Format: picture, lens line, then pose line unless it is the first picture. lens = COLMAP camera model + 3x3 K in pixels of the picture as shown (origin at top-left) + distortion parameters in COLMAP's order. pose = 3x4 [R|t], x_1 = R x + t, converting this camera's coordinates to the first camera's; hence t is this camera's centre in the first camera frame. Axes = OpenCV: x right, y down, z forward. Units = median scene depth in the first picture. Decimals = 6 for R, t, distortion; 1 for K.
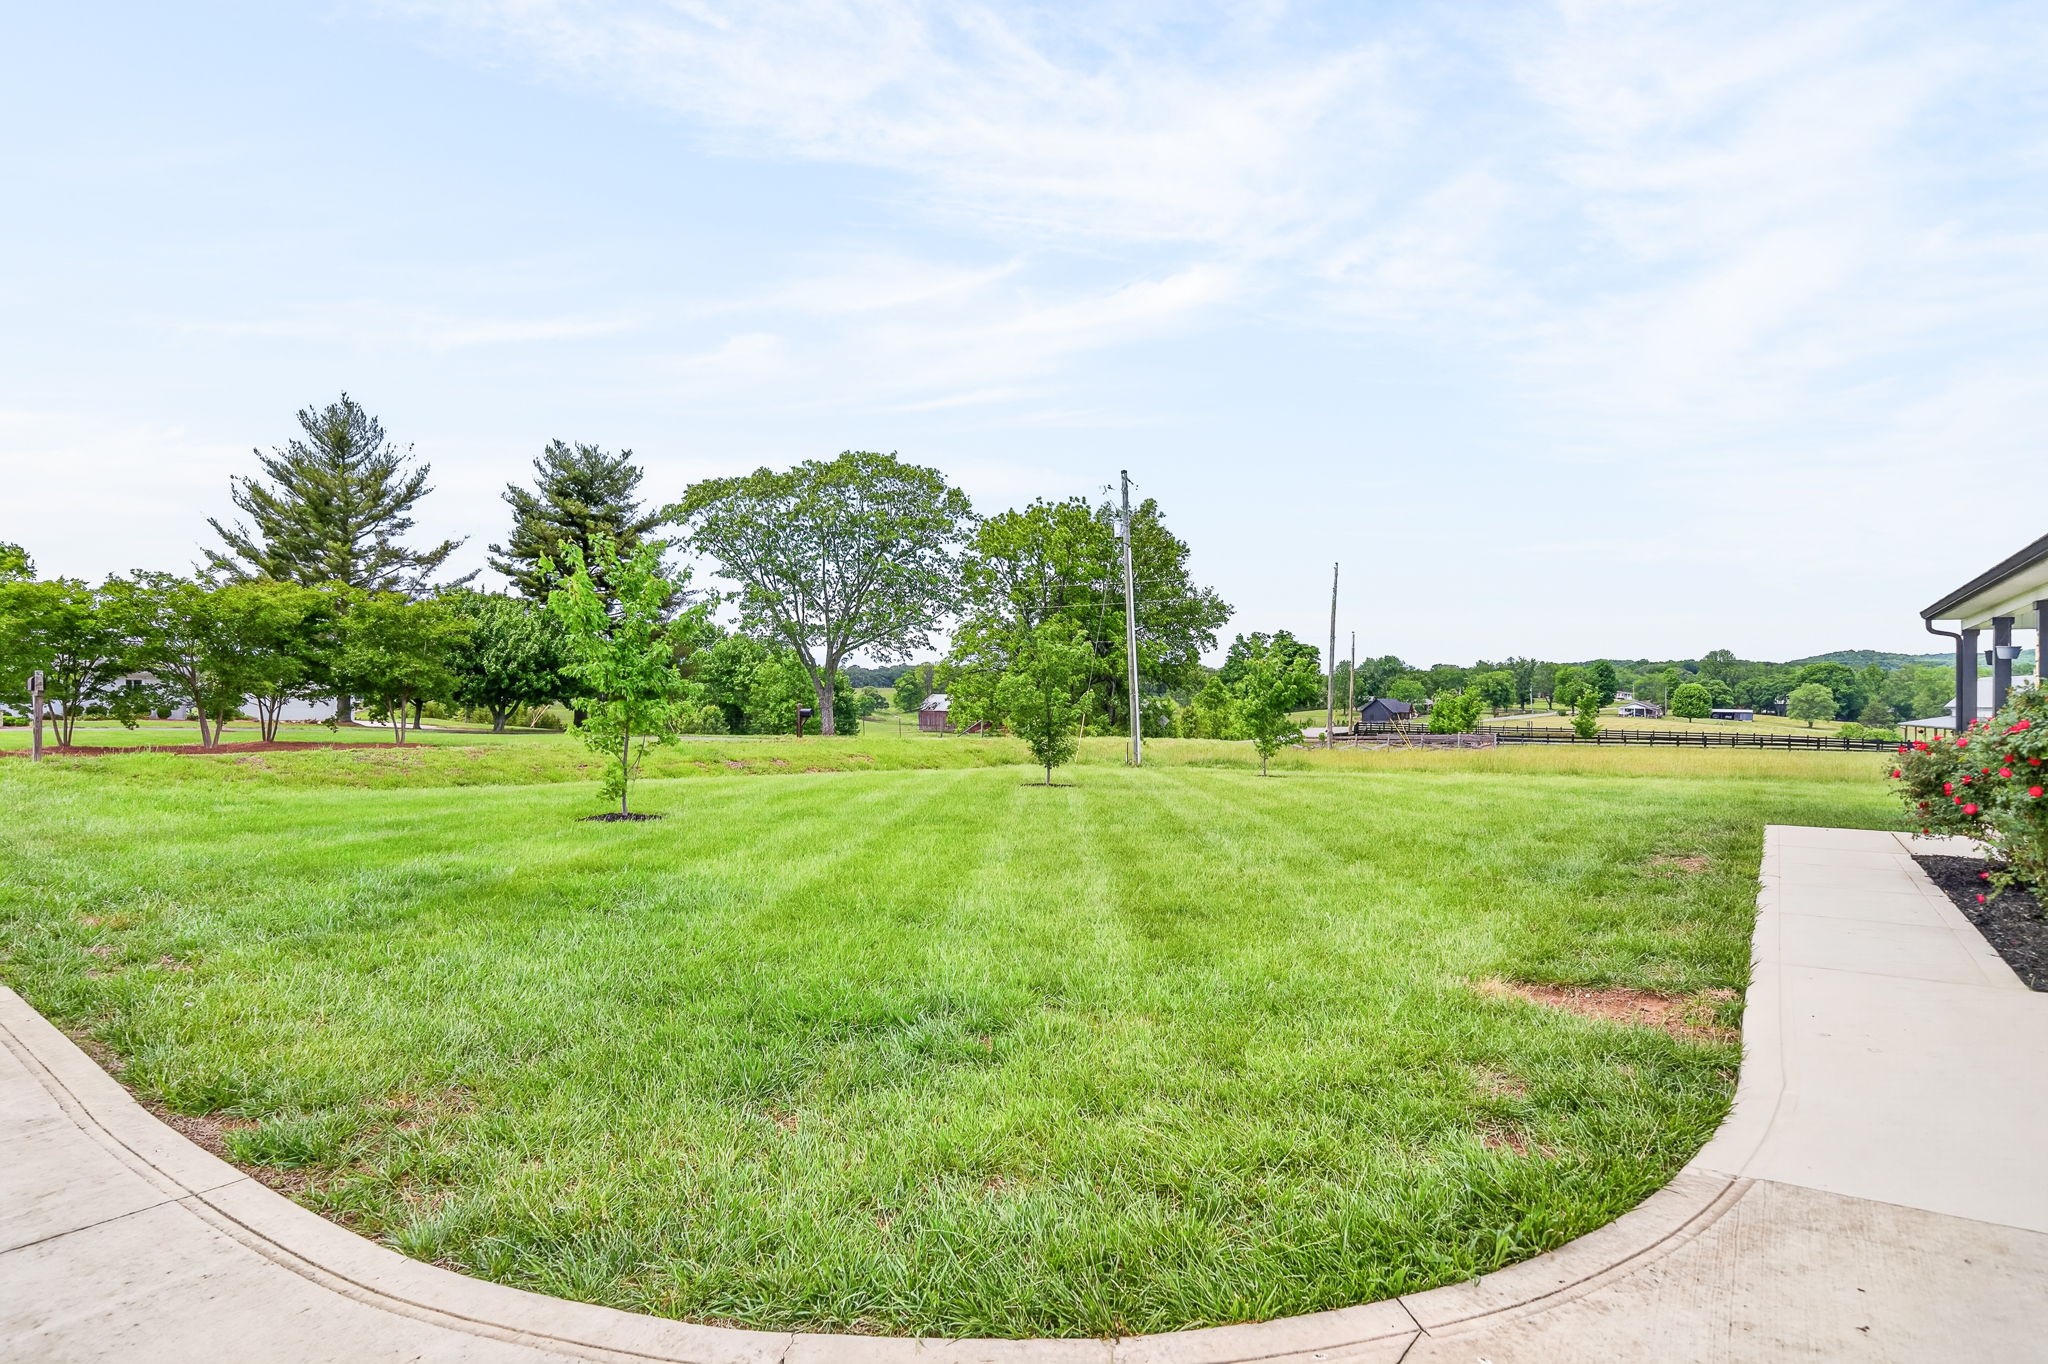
lens RADIAL K [[1131.6, 0, 1017.5], [0, 1131.6, 695.5], [0, 0, 1]] dist [-0.000718, -0.003820]
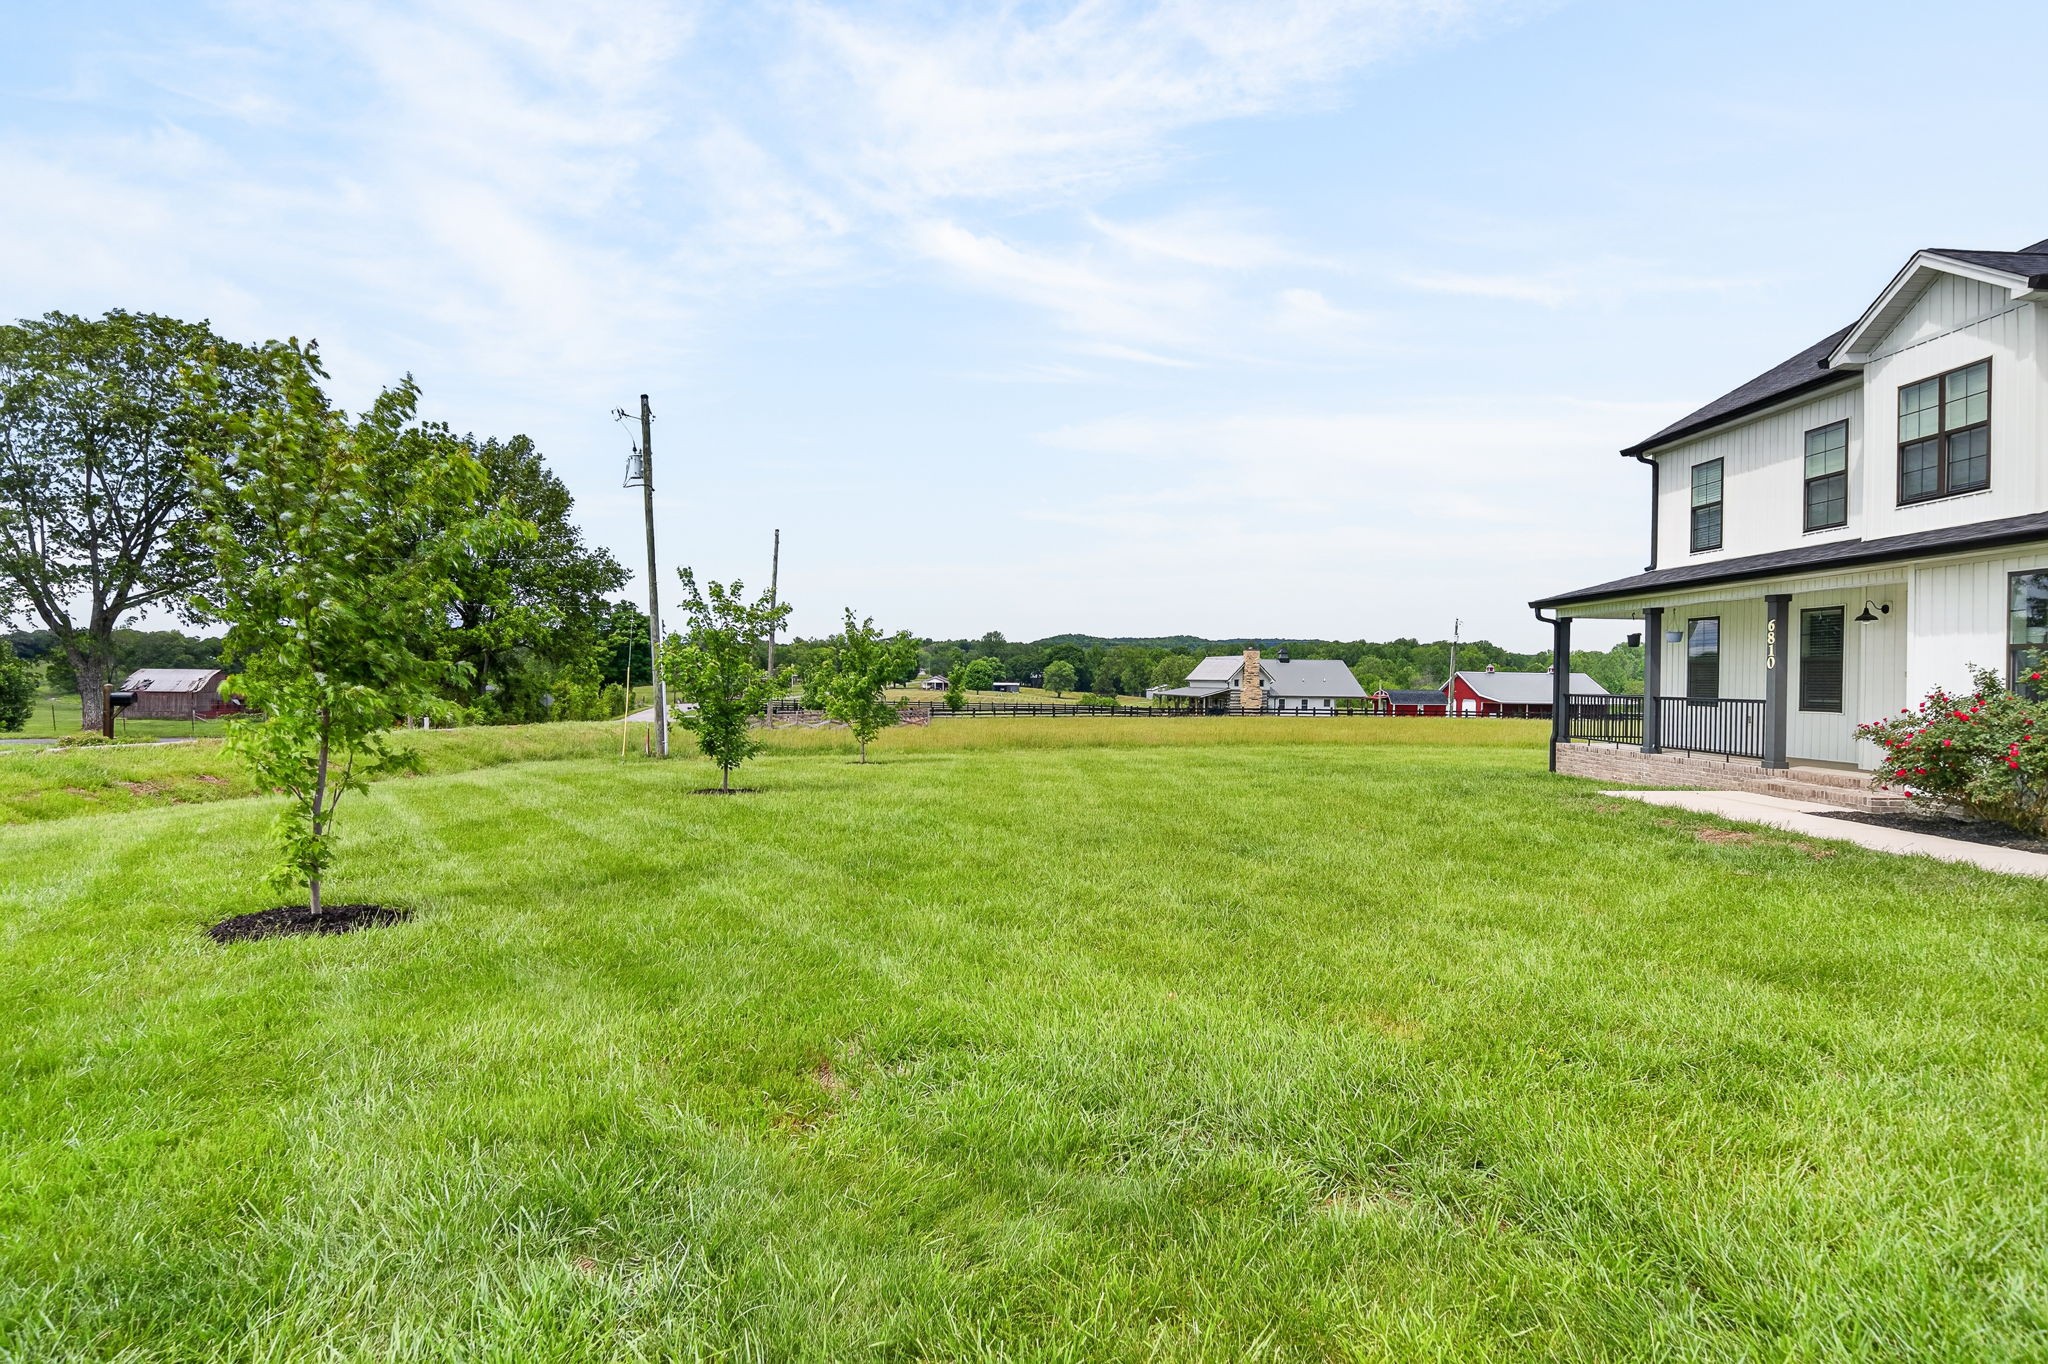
lens RADIAL K [[1131.6, 0, 967.2], [0, 1131.6, 682.7], [0, 0, 1]] dist [-0.000718, -0.003820]
pose [[0.789732, -0.007347, 0.613408, -0.168530], [0.000897, 0.999941, 0.010821, -0.000435], [-0.613452, -0.007995, 0.789692, 0.159677]]
